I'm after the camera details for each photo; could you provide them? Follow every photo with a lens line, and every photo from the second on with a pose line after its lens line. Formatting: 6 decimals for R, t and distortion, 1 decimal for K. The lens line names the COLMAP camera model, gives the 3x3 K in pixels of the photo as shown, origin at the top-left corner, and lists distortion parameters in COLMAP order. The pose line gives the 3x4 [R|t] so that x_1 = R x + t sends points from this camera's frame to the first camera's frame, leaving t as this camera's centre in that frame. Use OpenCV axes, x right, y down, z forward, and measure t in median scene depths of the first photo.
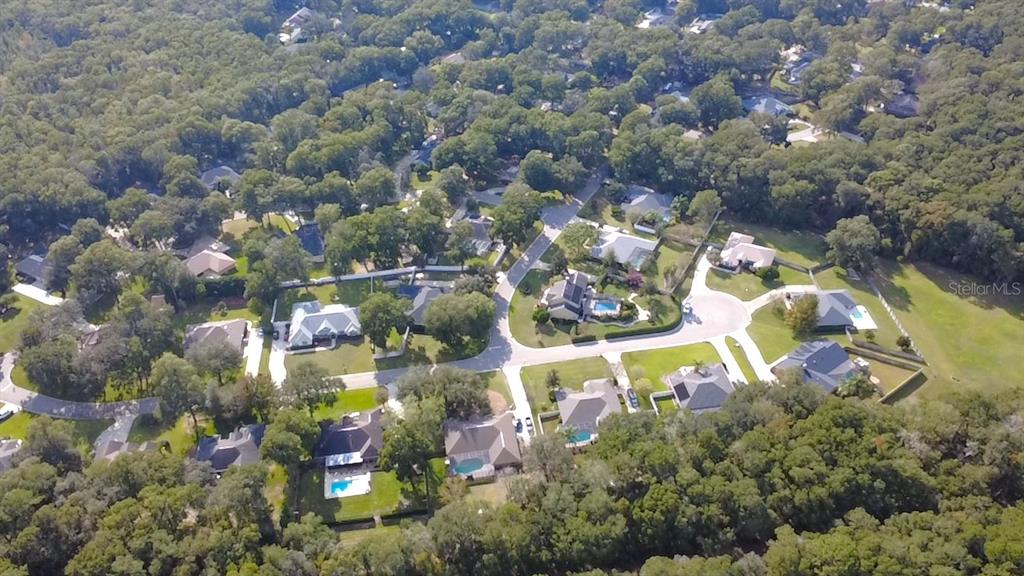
lens RADIAL K [[698.2, 0, 515.6], [0, 698.2, 331.8], [0, 0, 1]] dist [0.001403, 0.000463]
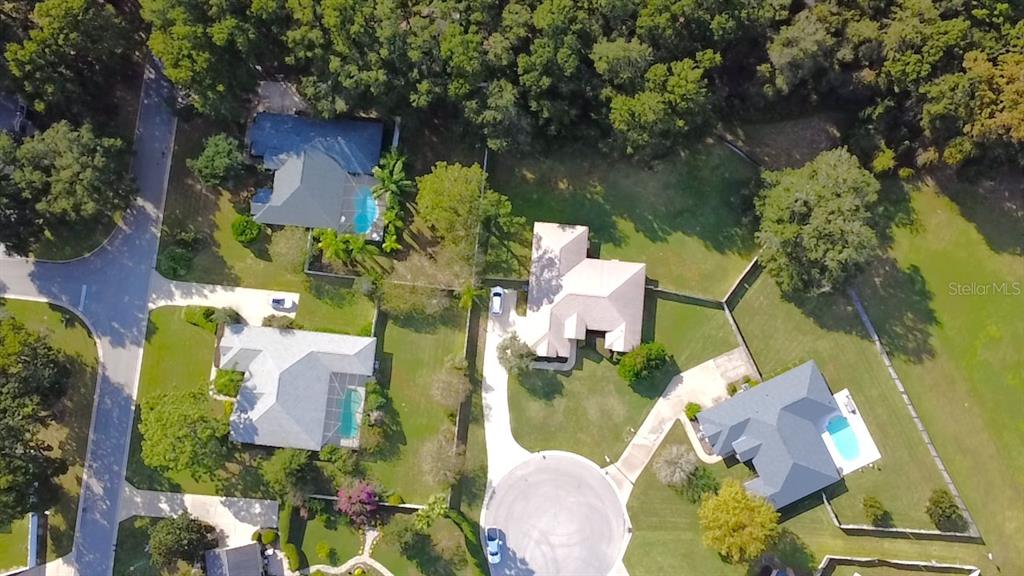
lens RADIAL K [[698.2, 0, 515.6], [0, 698.2, 331.8], [0, 0, 1]] dist [0.001403, 0.000463]
pose [[0.922716, -0.382399, 0.048645, 0.274058], [0.251422, 0.692670, 0.676014, -0.407367], [-0.292202, -0.611538, 0.735282, 0.711314]]
